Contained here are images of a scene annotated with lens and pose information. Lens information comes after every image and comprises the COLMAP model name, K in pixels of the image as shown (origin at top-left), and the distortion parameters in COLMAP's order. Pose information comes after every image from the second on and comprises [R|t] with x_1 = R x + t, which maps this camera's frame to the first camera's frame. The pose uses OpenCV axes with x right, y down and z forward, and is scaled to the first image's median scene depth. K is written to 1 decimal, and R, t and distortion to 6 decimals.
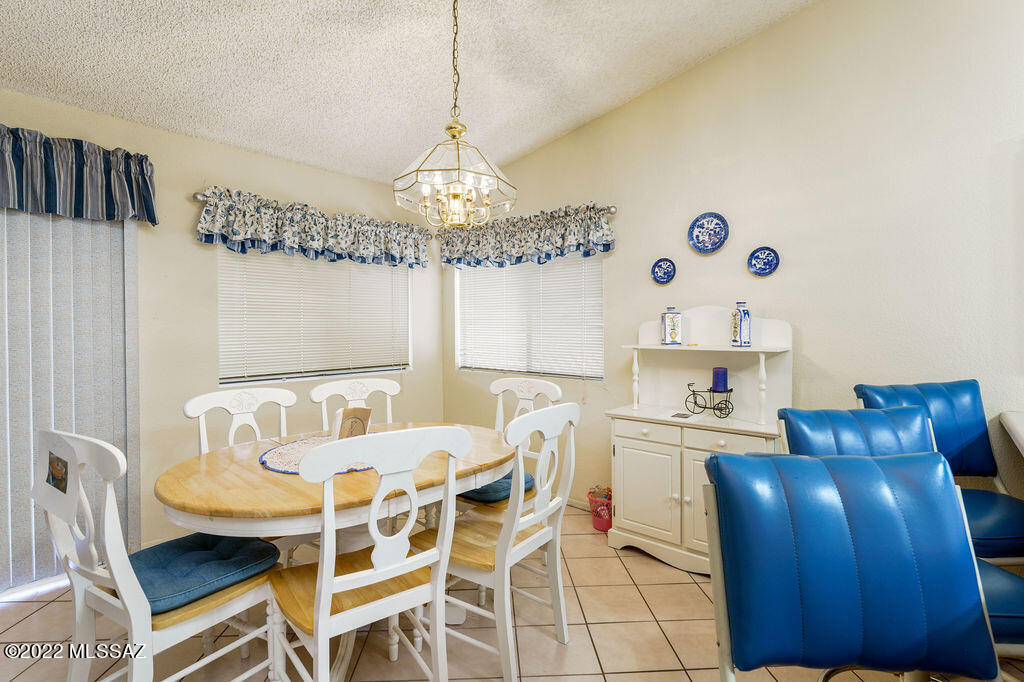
lens RADIAL K [[485.3, 0, 516.8], [0, 485.3, 337.2], [0, 0, 1]] dist [-0.005439, -0.001941]
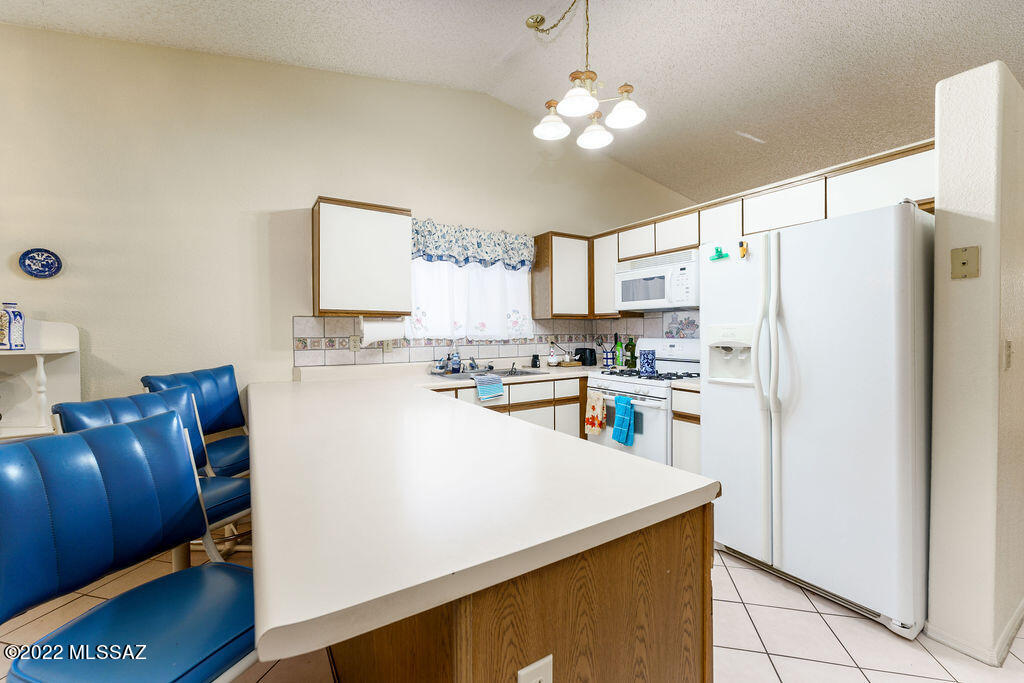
lens RADIAL K [[413.7, 0, 507.7], [0, 413.7, 338.2], [0, 0, 1]] dist [-0.000295, -0.000383]
pose [[0.278463, -0.017921, 0.960280, -0.041181], [0.014606, 0.999789, 0.014423, -0.001243], [-0.960336, 0.010009, 0.278666, -0.155304]]
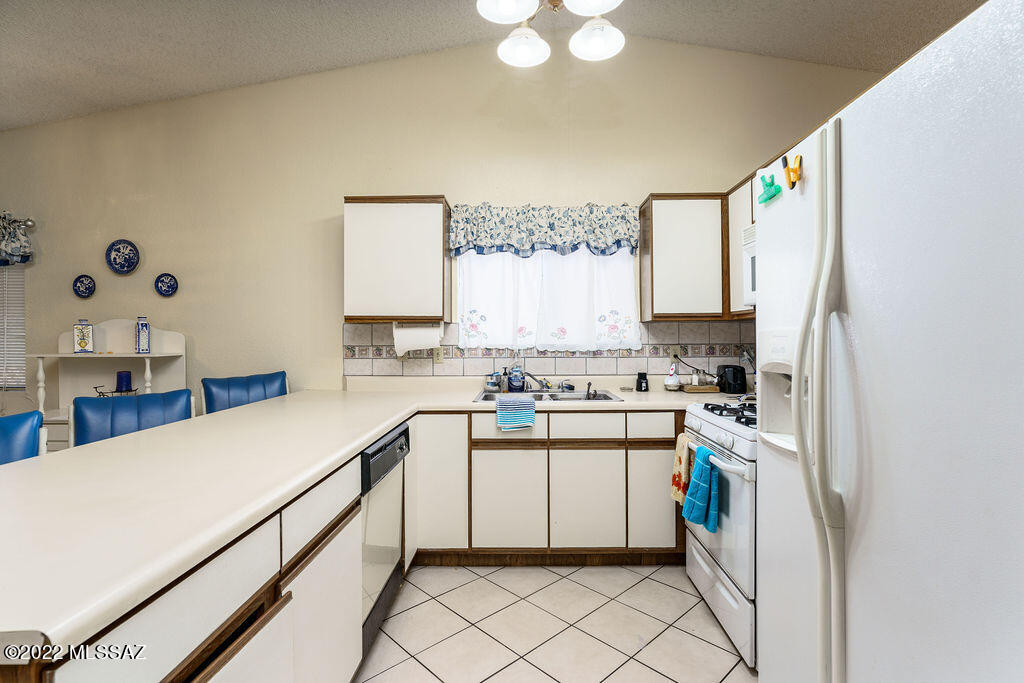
lens RADIAL K [[485.3, 0, 516.9], [0, 485.3, 335.7], [0, 0, 1]] dist [-0.005439, -0.001941]
pose [[0.754040, 0.001259, 0.656827, 0.379810], [0.010363, 0.999851, -0.013814, 0.001734], [-0.656746, 0.017223, 0.753915, -0.553483]]
